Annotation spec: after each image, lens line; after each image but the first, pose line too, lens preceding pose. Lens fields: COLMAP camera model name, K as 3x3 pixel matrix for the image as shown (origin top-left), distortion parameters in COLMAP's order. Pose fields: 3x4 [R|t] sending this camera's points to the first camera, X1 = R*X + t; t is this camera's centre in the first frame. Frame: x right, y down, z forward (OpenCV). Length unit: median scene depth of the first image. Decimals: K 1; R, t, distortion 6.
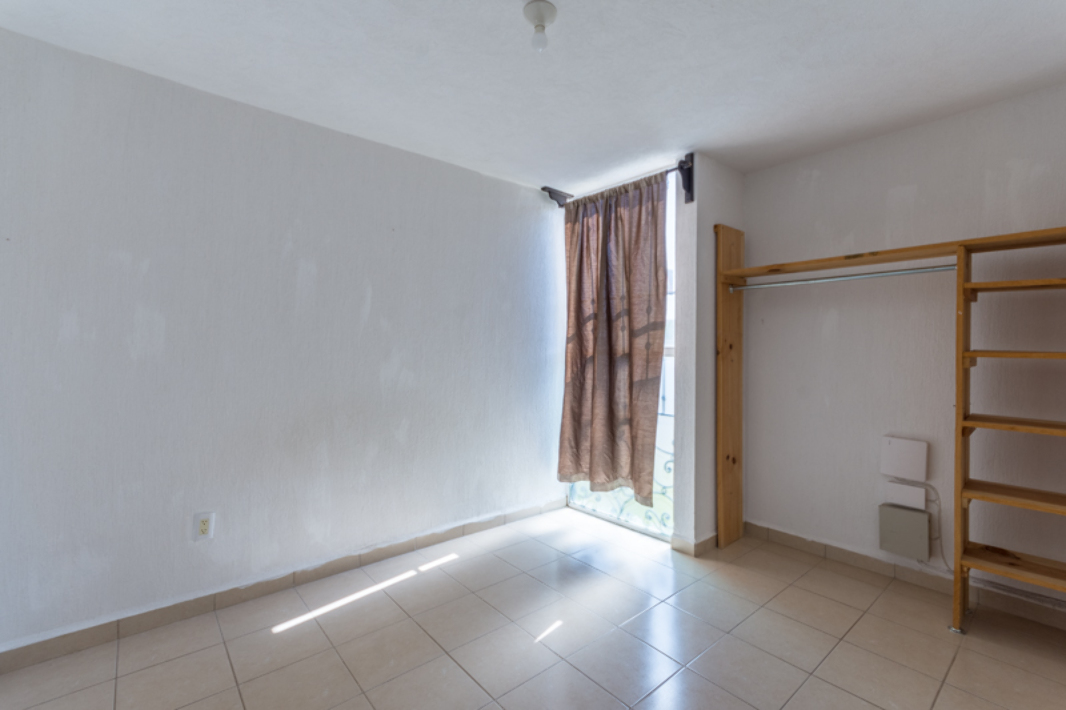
lens RADIAL K [[491.1, 0, 534.8], [0, 491.1, 349.6], [0, 0, 1]] dist [0.003714, -0.000032]
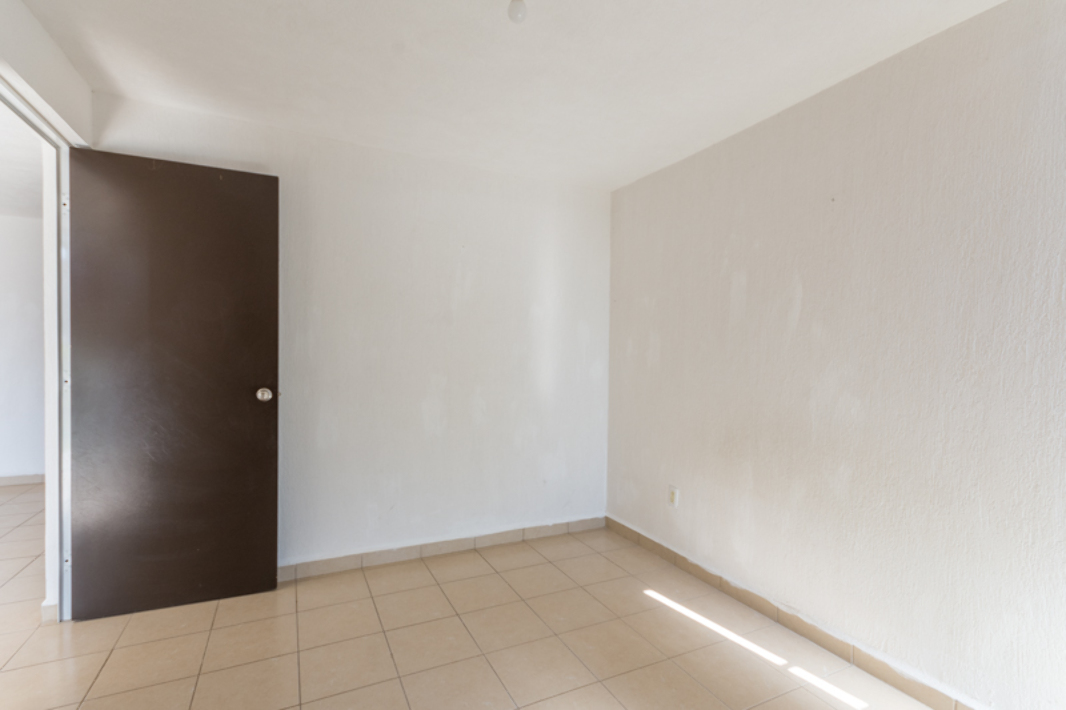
lens RADIAL K [[491.1, 0, 532.0], [0, 491.1, 357.0], [0, 0, 1]] dist [0.003714, -0.000032]
pose [[-0.265261, 0.003776, -0.964169, 0.579590], [-0.008307, 0.999946, 0.006201, -0.013962], [0.964141, 0.009654, -0.265215, 0.834341]]
